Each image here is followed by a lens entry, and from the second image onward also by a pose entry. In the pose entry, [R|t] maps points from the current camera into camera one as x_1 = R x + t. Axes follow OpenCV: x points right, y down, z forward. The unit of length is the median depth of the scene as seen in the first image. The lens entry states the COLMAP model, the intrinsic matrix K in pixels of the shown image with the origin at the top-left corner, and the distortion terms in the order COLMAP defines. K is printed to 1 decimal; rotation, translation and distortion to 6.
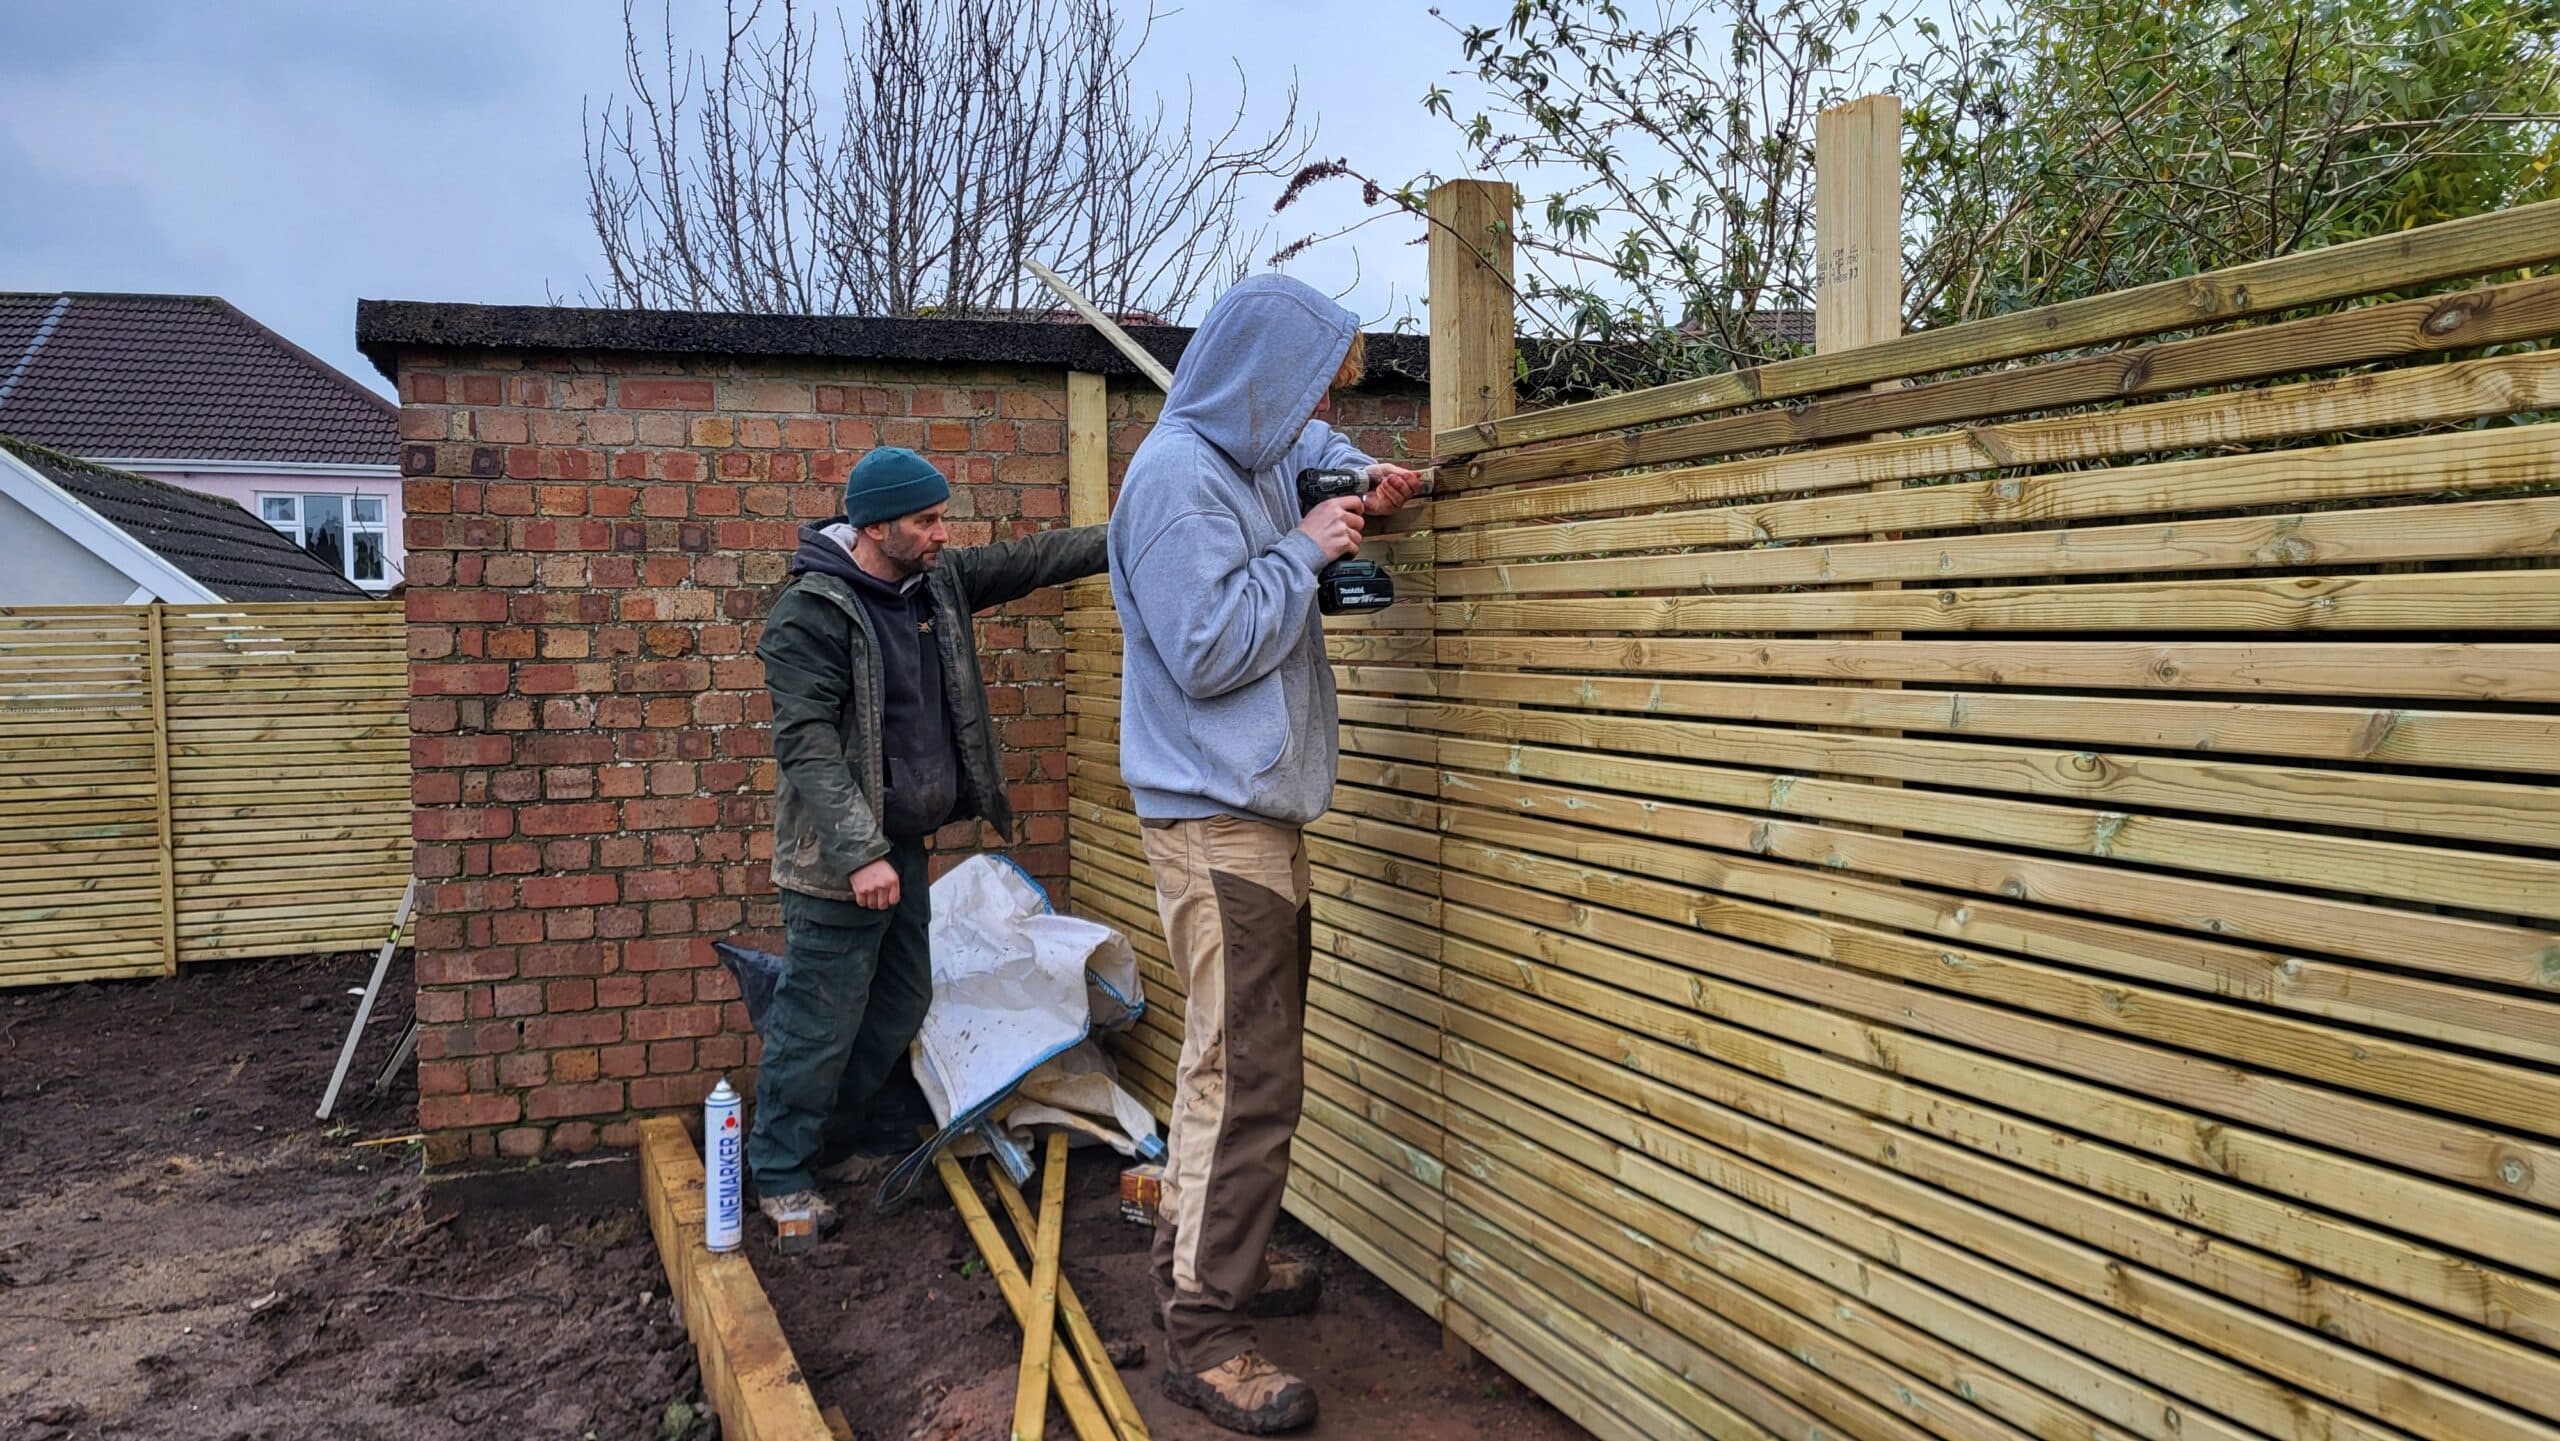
lens RADIAL K [[1911.8, 0, 1307.3], [0, 1911.8, 720.1], [0, 0, 1]] dist [0.074692, -0.054916]
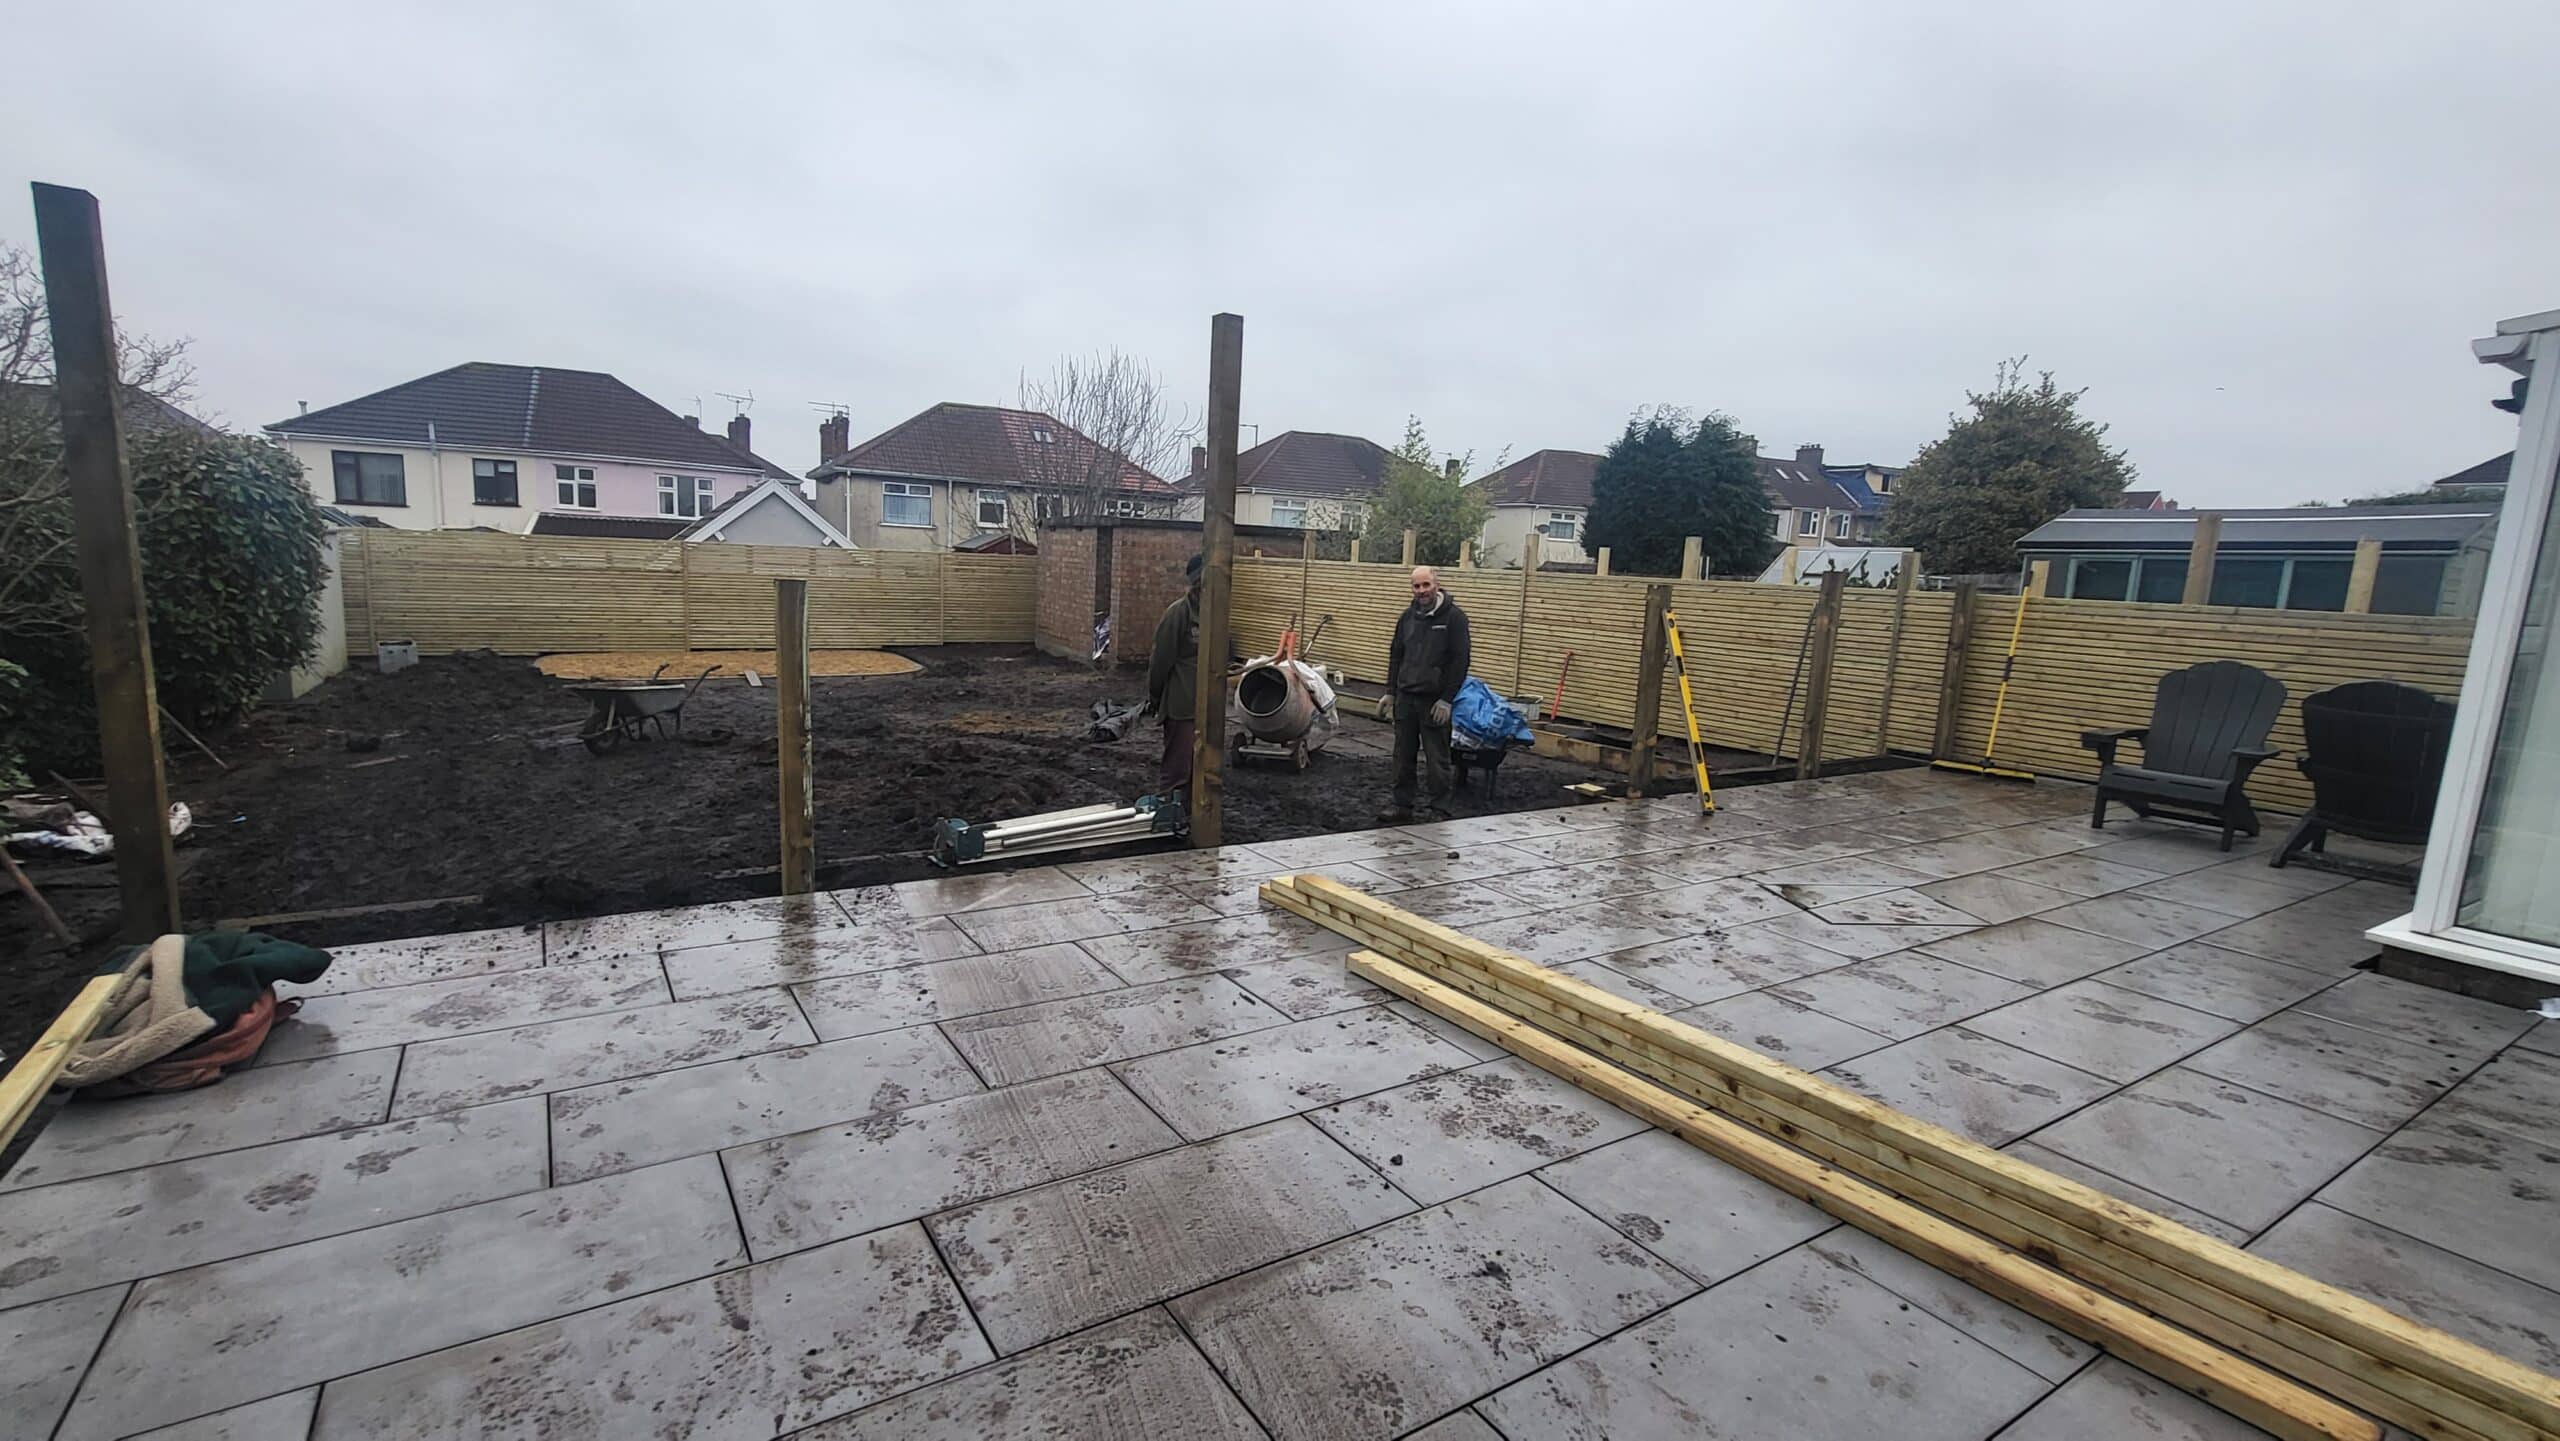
lens RADIAL K [[1123.6, 0, 1258.5], [0, 1123.6, 742.2], [0, 0, 1]] dist [0.001974, -0.001054]
pose [[0.978172, 0.030554, 0.205536, -0.710698], [-0.053308, 0.992926, 0.106096, 0.082862], [-0.200841, -0.114737, 0.972881, -2.434396]]
